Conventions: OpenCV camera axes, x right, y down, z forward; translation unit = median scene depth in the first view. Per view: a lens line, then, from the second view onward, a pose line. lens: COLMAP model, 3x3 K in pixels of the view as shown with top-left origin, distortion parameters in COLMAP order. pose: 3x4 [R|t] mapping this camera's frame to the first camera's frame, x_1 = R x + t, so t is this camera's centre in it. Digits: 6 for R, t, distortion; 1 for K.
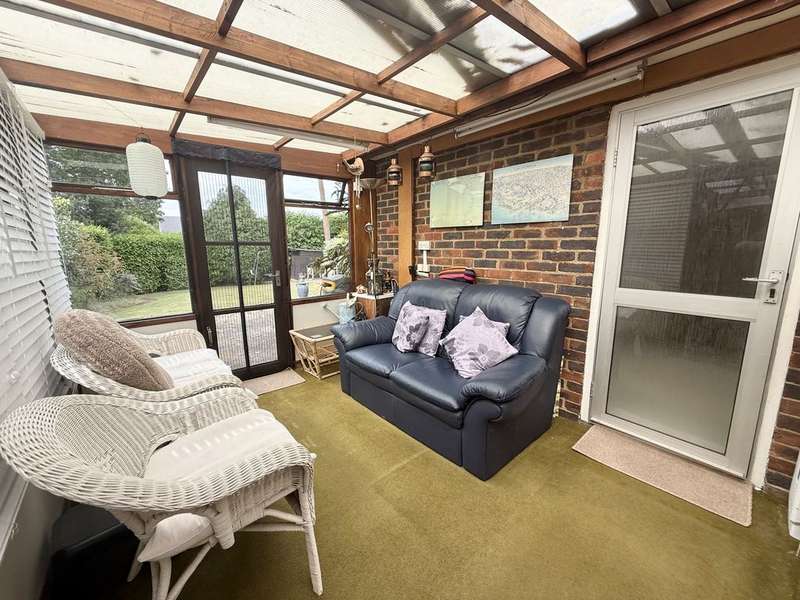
lens RADIAL K [[318.8, 0, 399.7], [0, 318.8, 301.5], [0, 0, 1]] dist [0.002172, -0.000647]
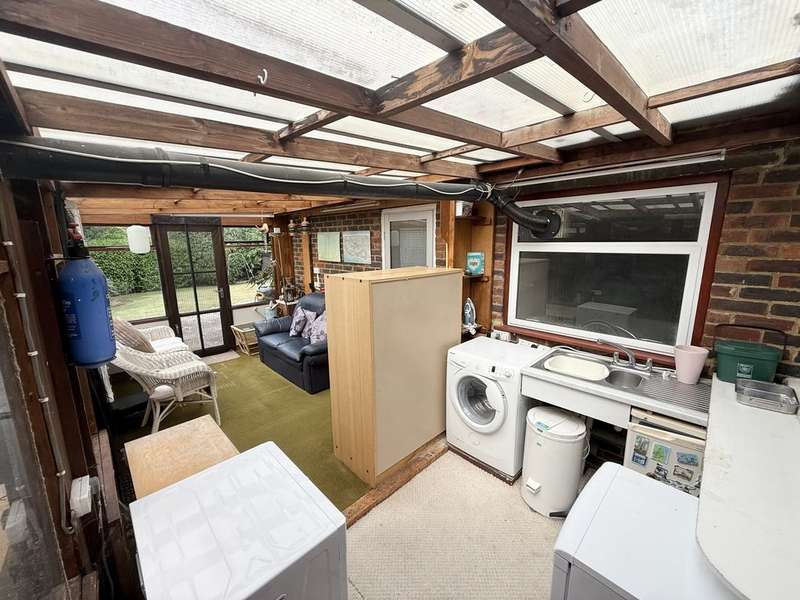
lens RADIAL K [[318.8, 0, 400.6], [0, 318.8, 300.1], [0, 0, 1]] dist [0.002172, -0.000647]
pose [[0.998260, -0.015547, 0.056878, 0.441740], [0.014851, 0.999810, 0.012641, -0.047015], [-0.057064, -0.011774, 0.998301, -0.674088]]
